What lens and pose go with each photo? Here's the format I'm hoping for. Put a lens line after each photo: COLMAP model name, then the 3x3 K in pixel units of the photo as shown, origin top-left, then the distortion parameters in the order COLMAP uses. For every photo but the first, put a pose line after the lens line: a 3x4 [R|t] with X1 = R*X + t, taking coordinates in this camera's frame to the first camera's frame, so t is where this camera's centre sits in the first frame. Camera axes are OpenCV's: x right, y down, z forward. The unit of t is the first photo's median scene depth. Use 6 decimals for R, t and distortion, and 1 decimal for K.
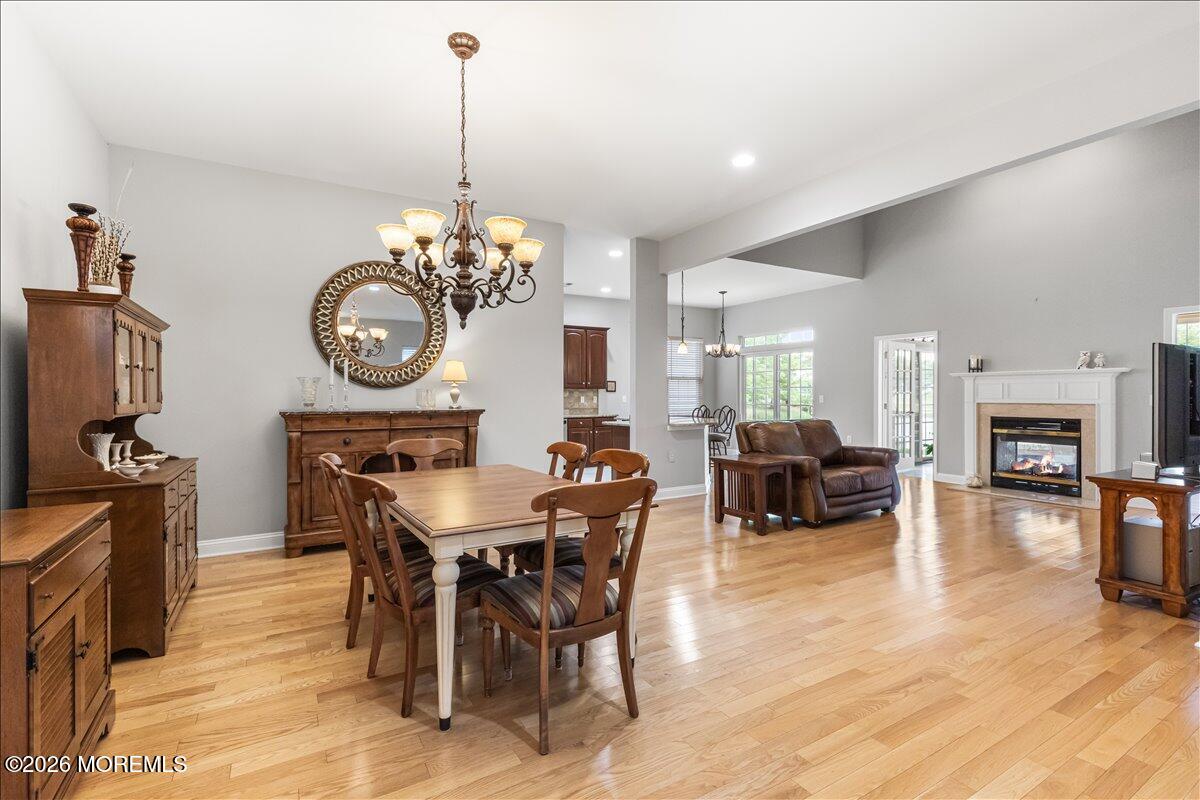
lens RADIAL K [[546.2, 0, 595.0], [0, 546.2, 404.3], [0, 0, 1]] dist [0.002034, 0.000359]
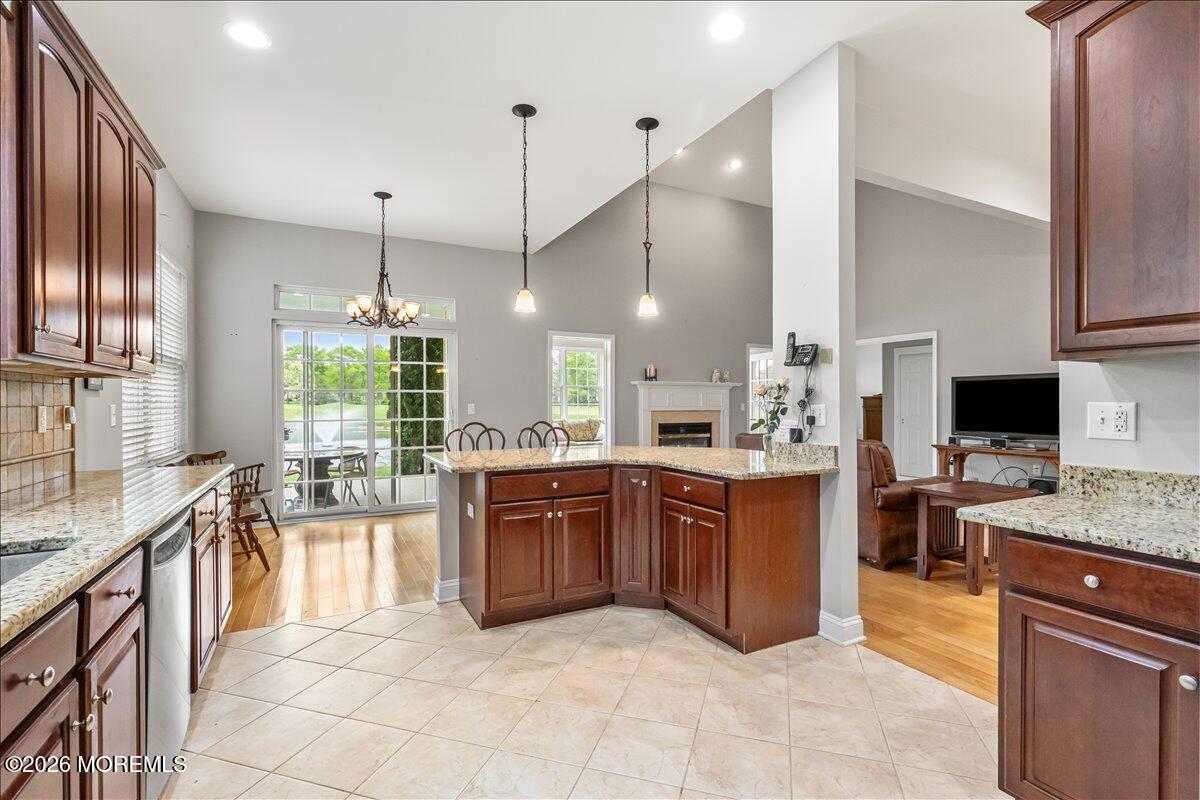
lens RADIAL K [[546.2, 0, 600.1], [0, 546.2, 403.7], [0, 0, 1]] dist [0.002034, 0.000359]
pose [[0.064093, 0.003892, 0.997936, -0.193545], [0.014638, 0.999881, -0.004840, -0.006832], [-0.997837, 0.014918, 0.064028, 0.587386]]
